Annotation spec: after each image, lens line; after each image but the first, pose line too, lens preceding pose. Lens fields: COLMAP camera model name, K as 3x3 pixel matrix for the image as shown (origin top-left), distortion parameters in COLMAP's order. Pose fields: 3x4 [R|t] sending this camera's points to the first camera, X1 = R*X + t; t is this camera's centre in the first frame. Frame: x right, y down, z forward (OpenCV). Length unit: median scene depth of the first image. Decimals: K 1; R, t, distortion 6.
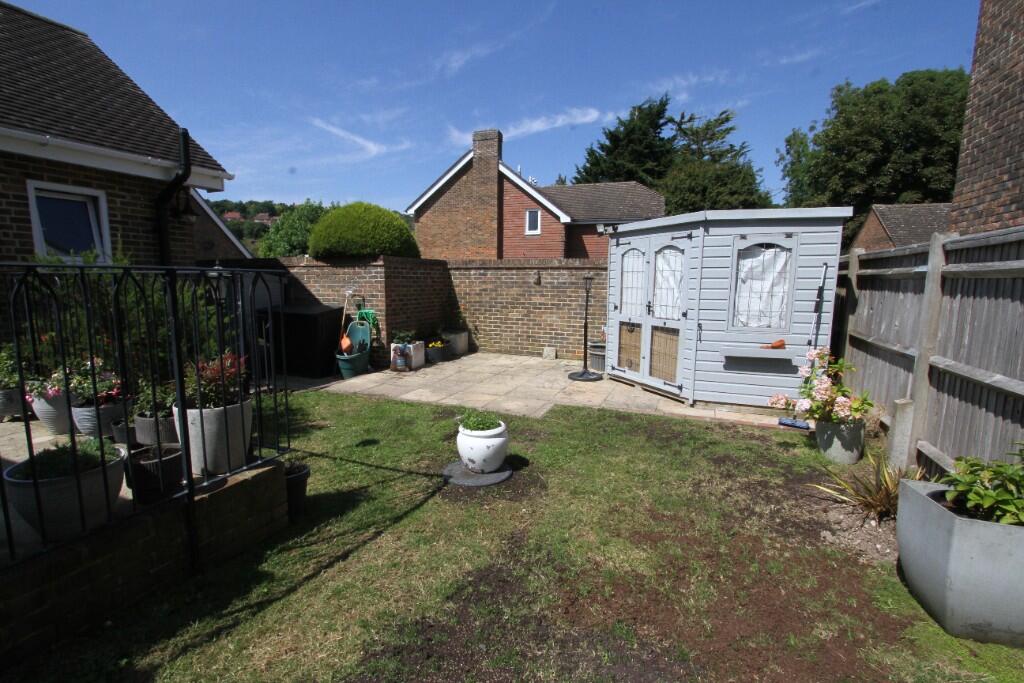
lens RADIAL K [[472.1, 0, 494.1], [0, 472.1, 348.8], [0, 0, 1]] dist [-0.010365, 0.000360]
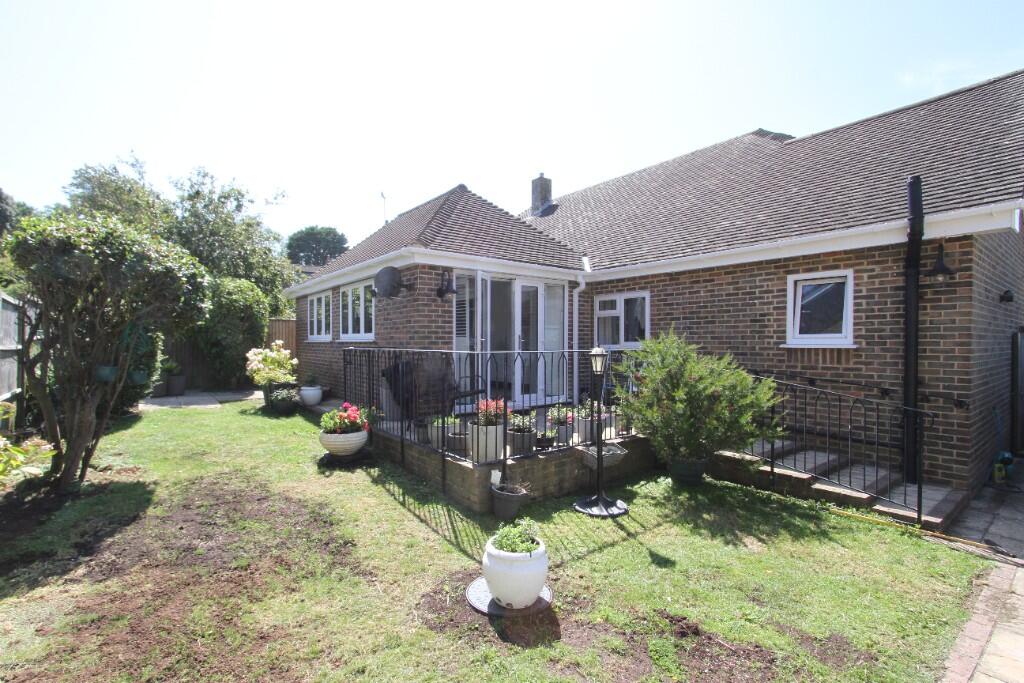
lens RADIAL K [[472.1, 0, 494.1], [0, 472.1, 348.8], [0, 0, 1]] dist [-0.010365, 0.000360]
pose [[-0.483890, 0.005132, -0.875114, 0.509440], [-0.129788, 0.988503, 0.077562, -0.163617], [0.865451, 0.151111, -0.477661, 0.961566]]
